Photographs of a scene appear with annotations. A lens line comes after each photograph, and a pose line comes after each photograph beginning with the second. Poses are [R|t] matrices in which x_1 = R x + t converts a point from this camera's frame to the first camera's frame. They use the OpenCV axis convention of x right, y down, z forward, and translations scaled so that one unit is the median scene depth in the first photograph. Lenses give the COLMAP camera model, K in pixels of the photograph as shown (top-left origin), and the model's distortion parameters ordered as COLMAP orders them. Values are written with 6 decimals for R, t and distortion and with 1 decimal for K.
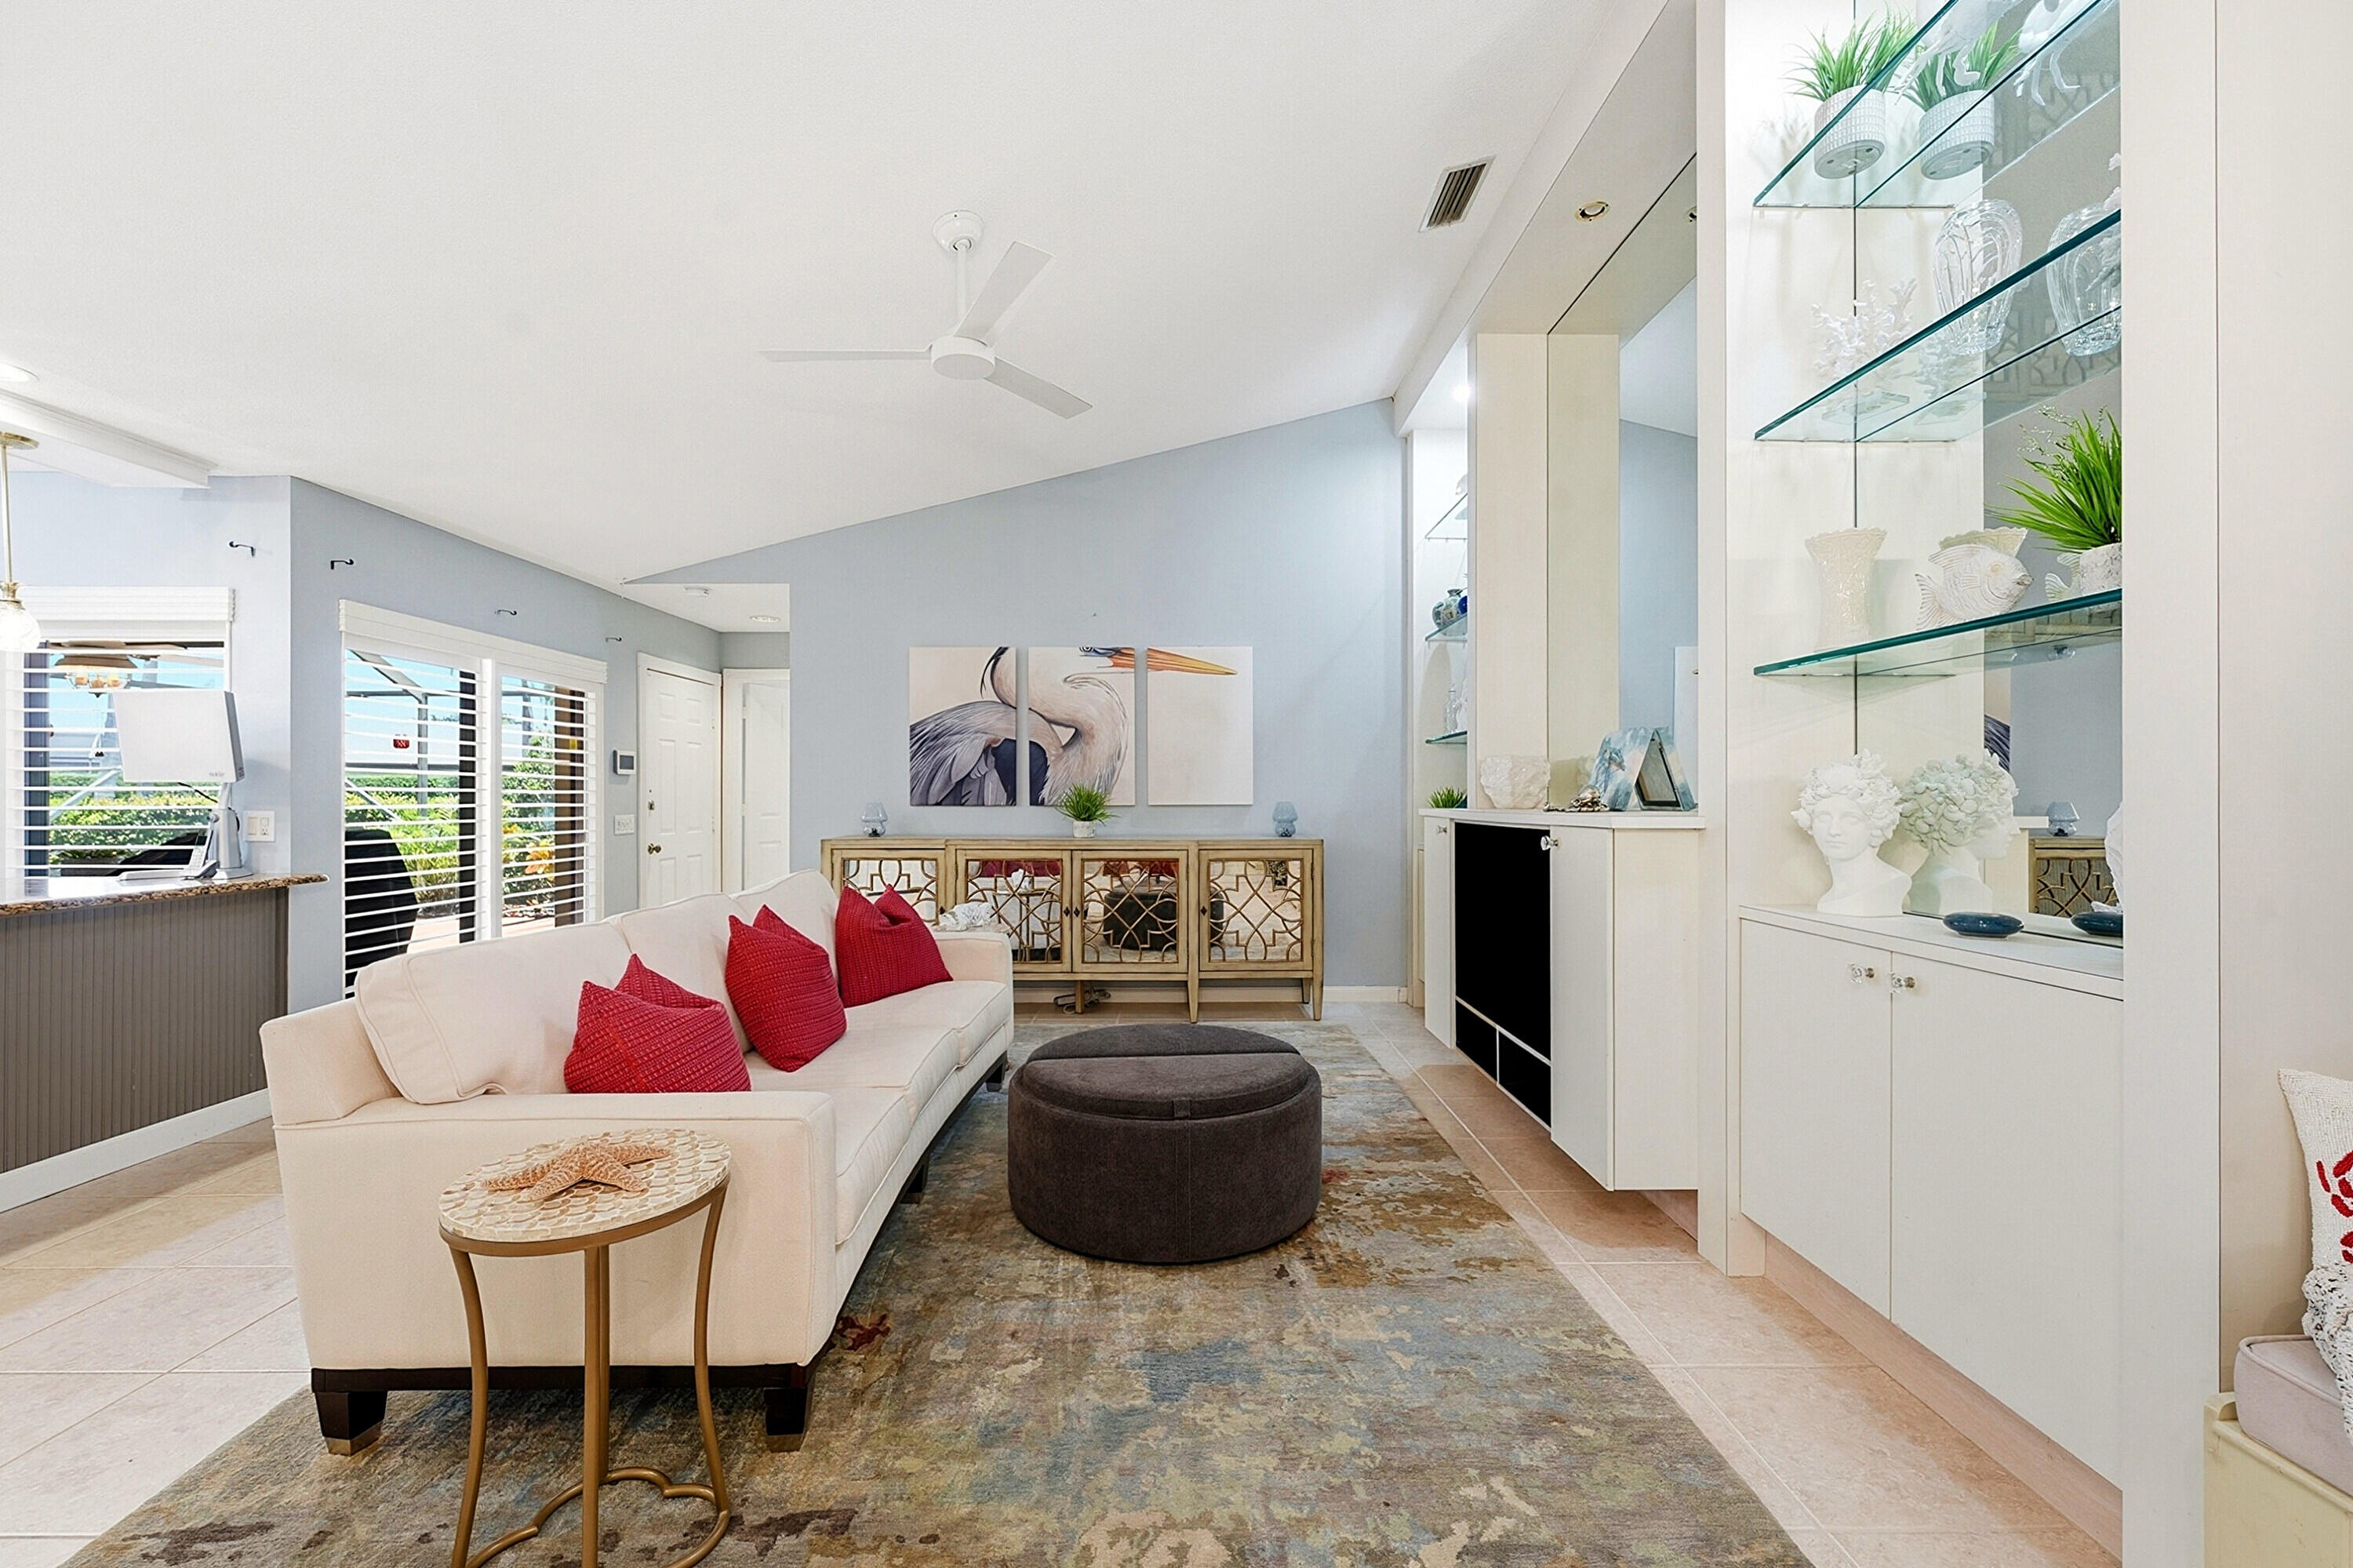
lens RADIAL K [[968.0, 0, 1177.4], [0, 968.0, 794.7], [0, 0, 1]] dist [-0.001961, -0.000163]
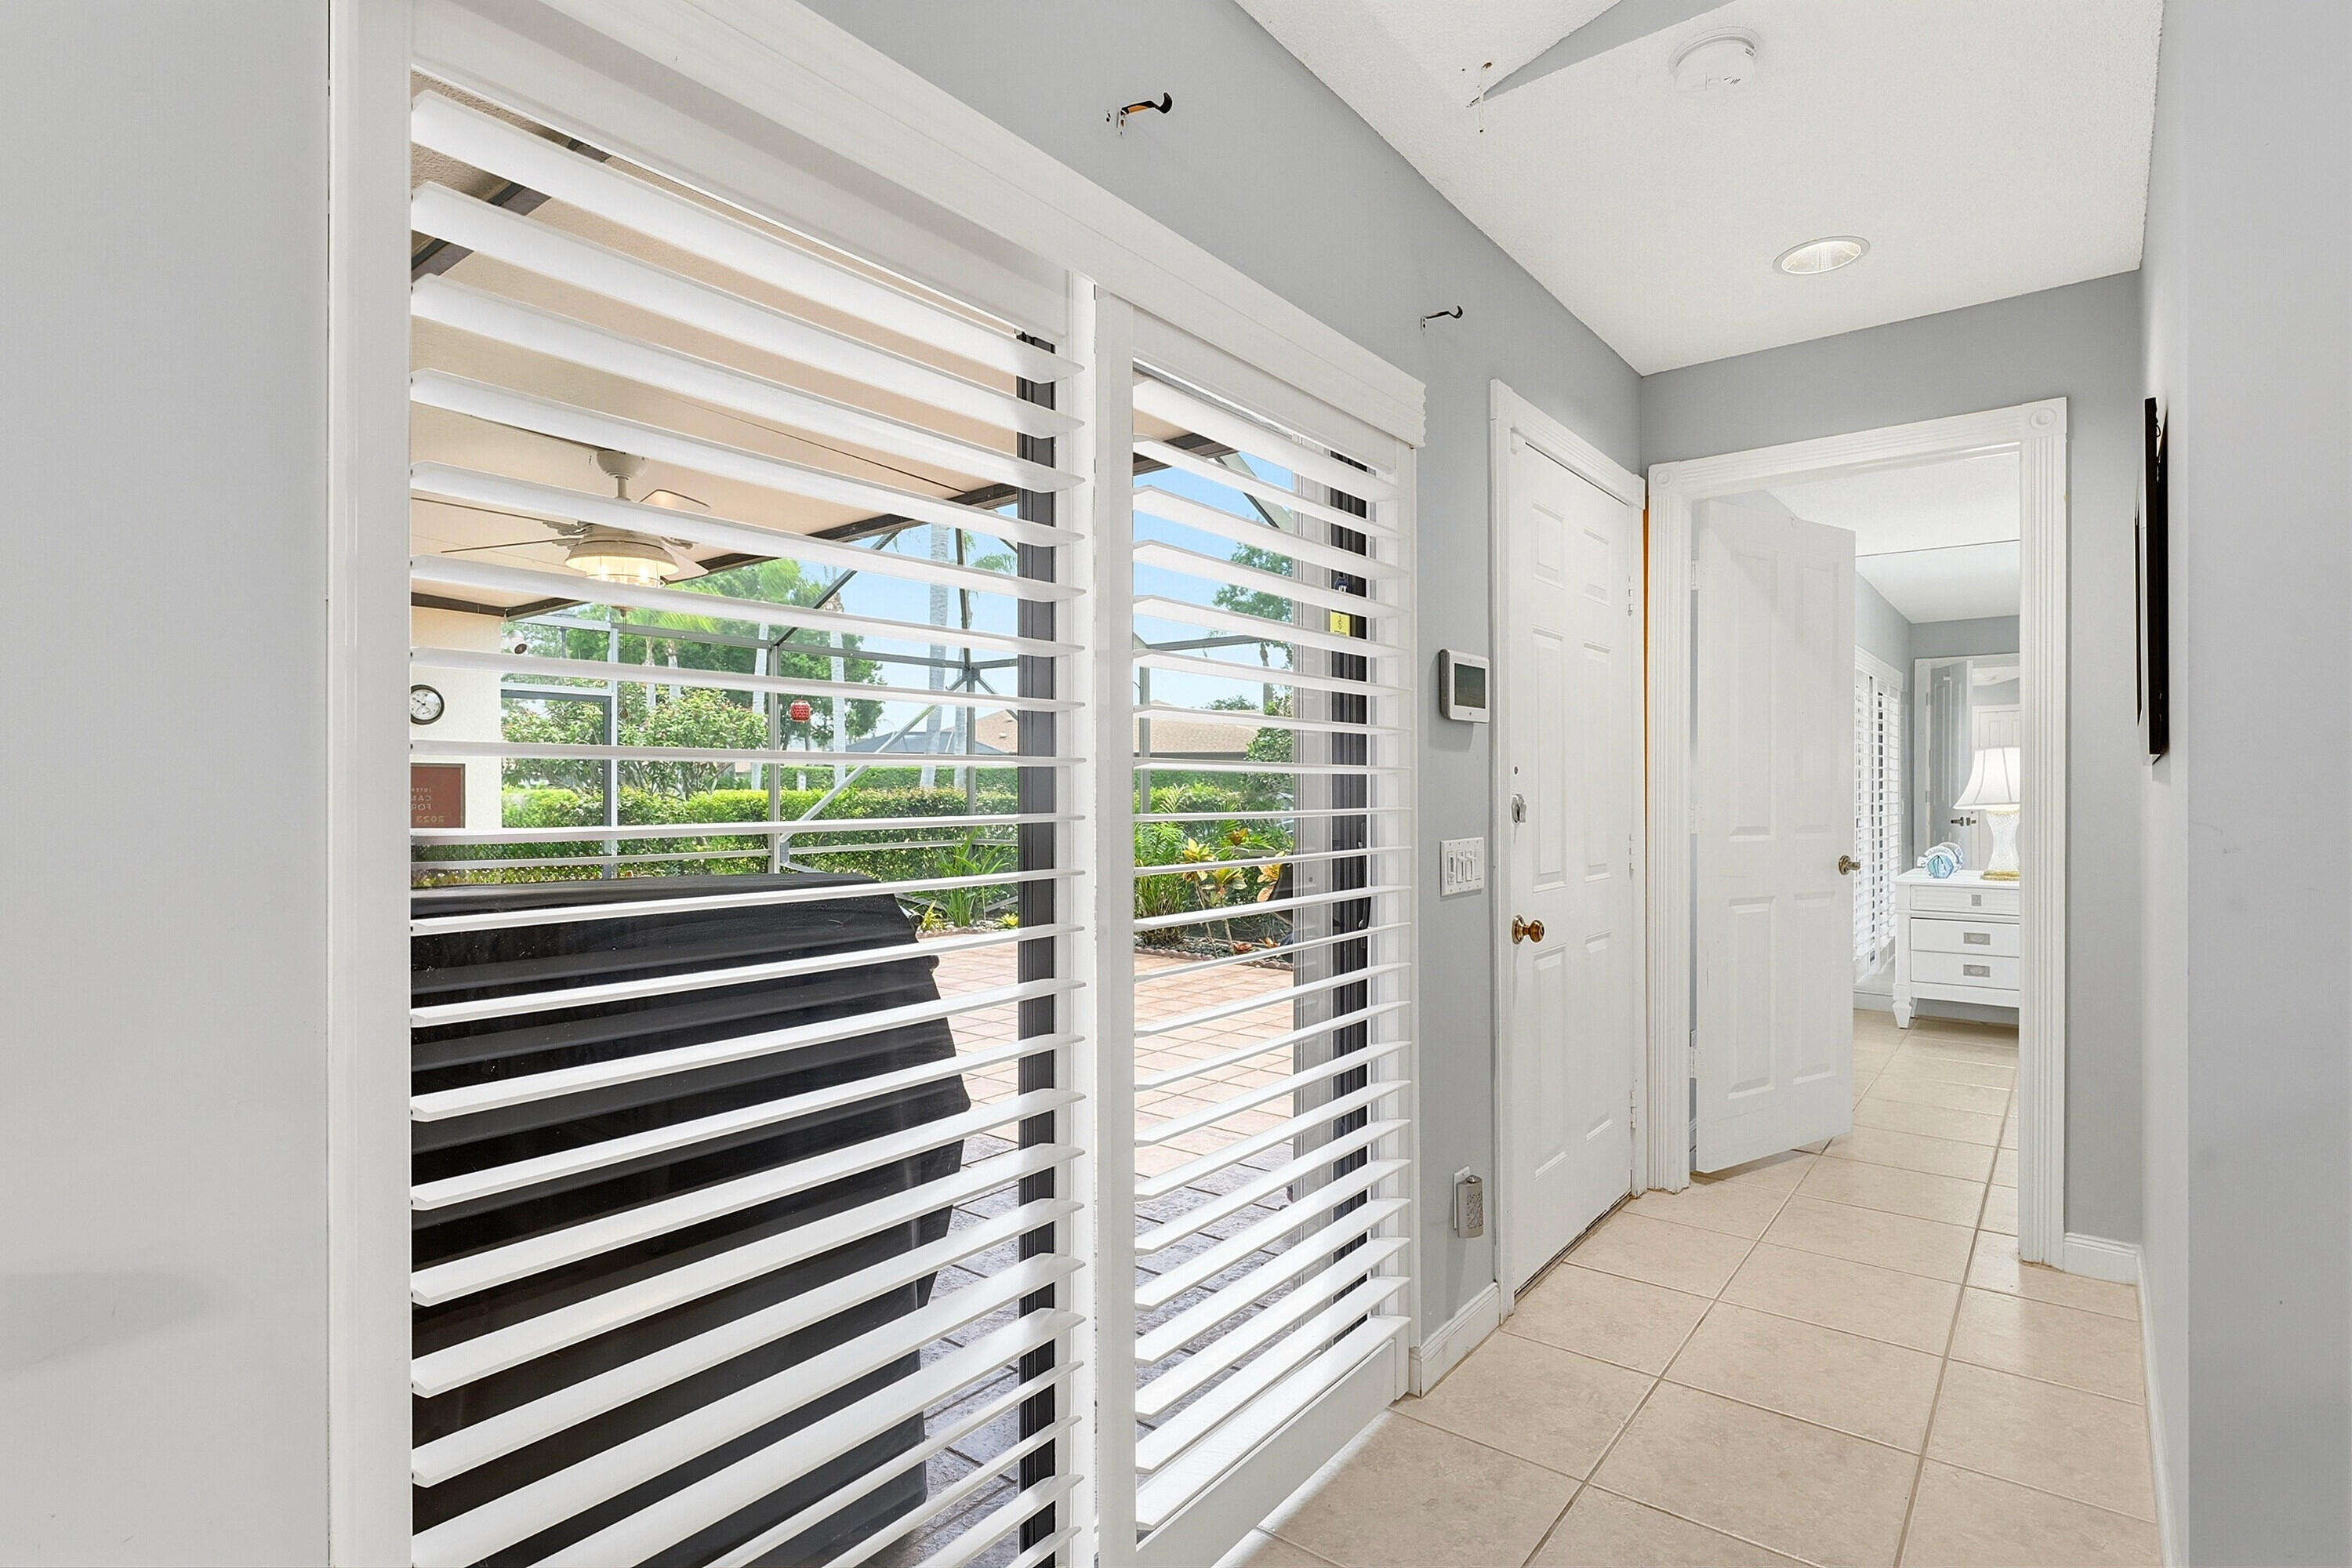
lens RADIAL K [[1174.8, 0, 1168.5], [0, 1174.8, 787.4], [0, 0, 1]] dist [0.001835, 0.000064]
pose [[0.779602, -0.000806, -0.626275, -0.591925], [0.002911, 0.999993, 0.002337, 0.002080], [0.626268, -0.003645, 0.779599, 0.917803]]
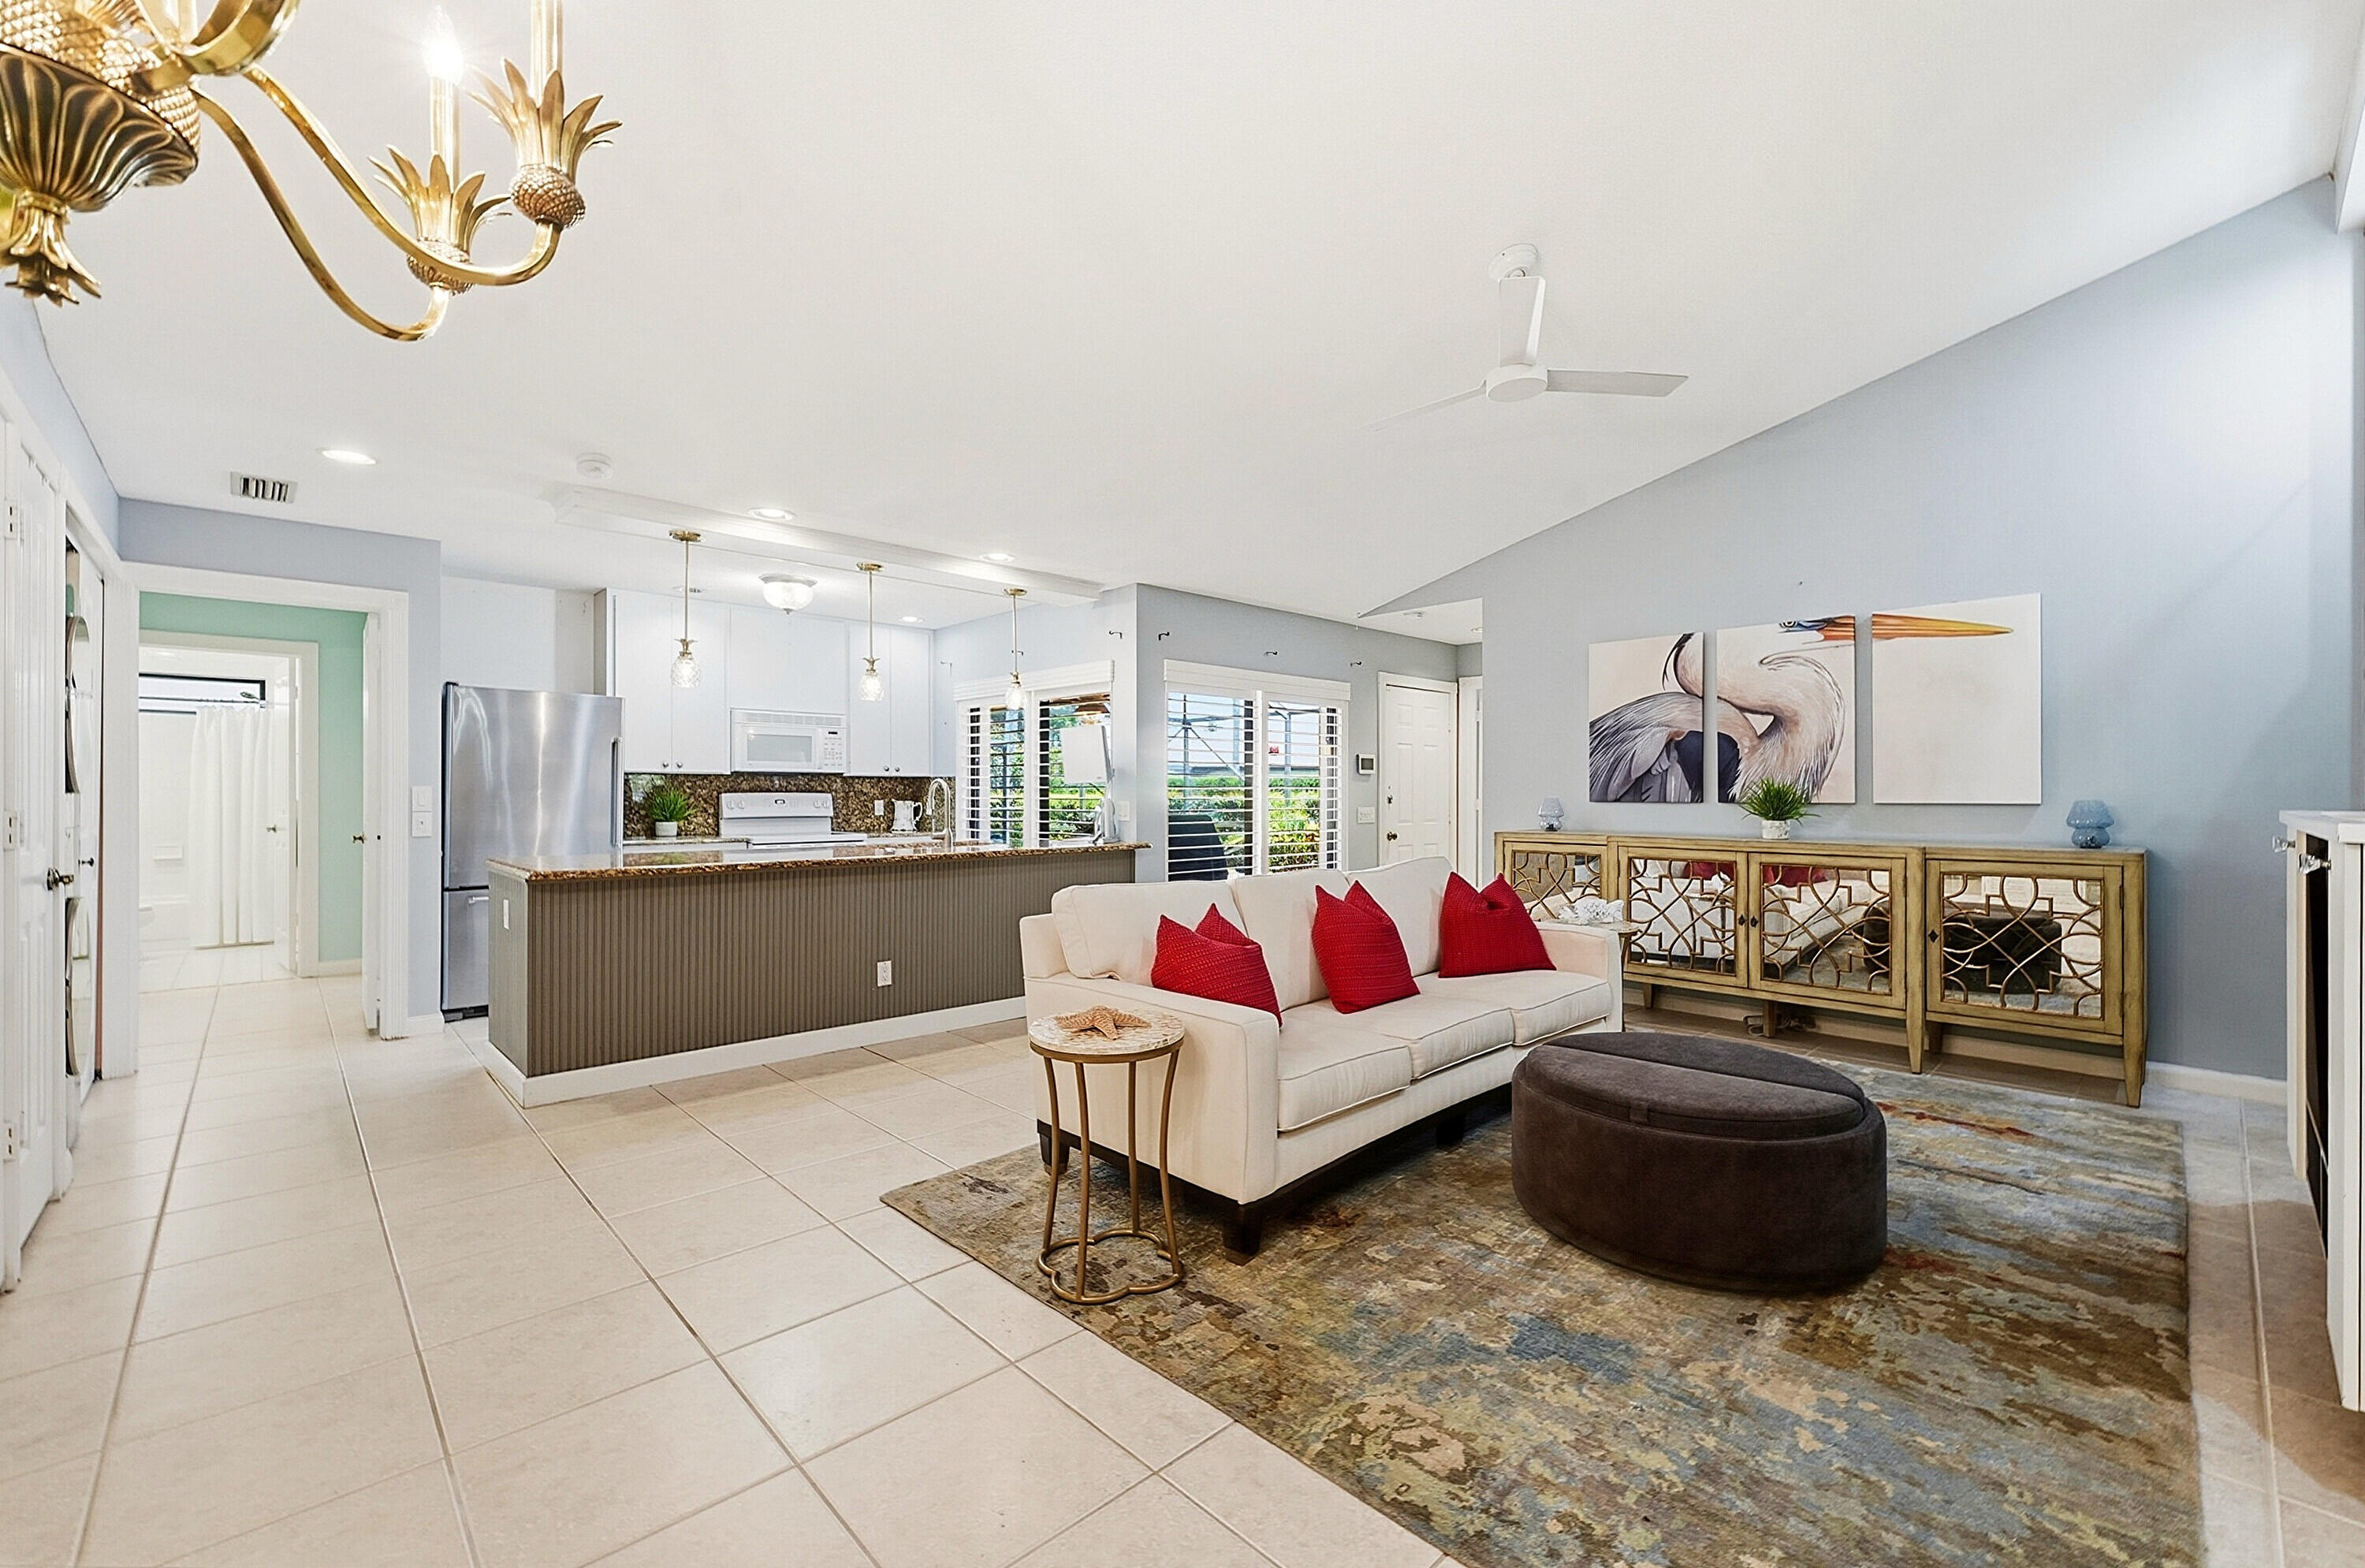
lens RADIAL K [[972.9, 0, 1178.9], [0, 972.9, 797.4], [0, 0, 1]] dist [-0.001961, -0.000163]
pose [[0.680125, 0.005402, -0.733076, 0.248755], [0.000061, 0.999972, 0.007425, -0.000732], [0.733096, -0.005095, 0.680106, -0.003483]]
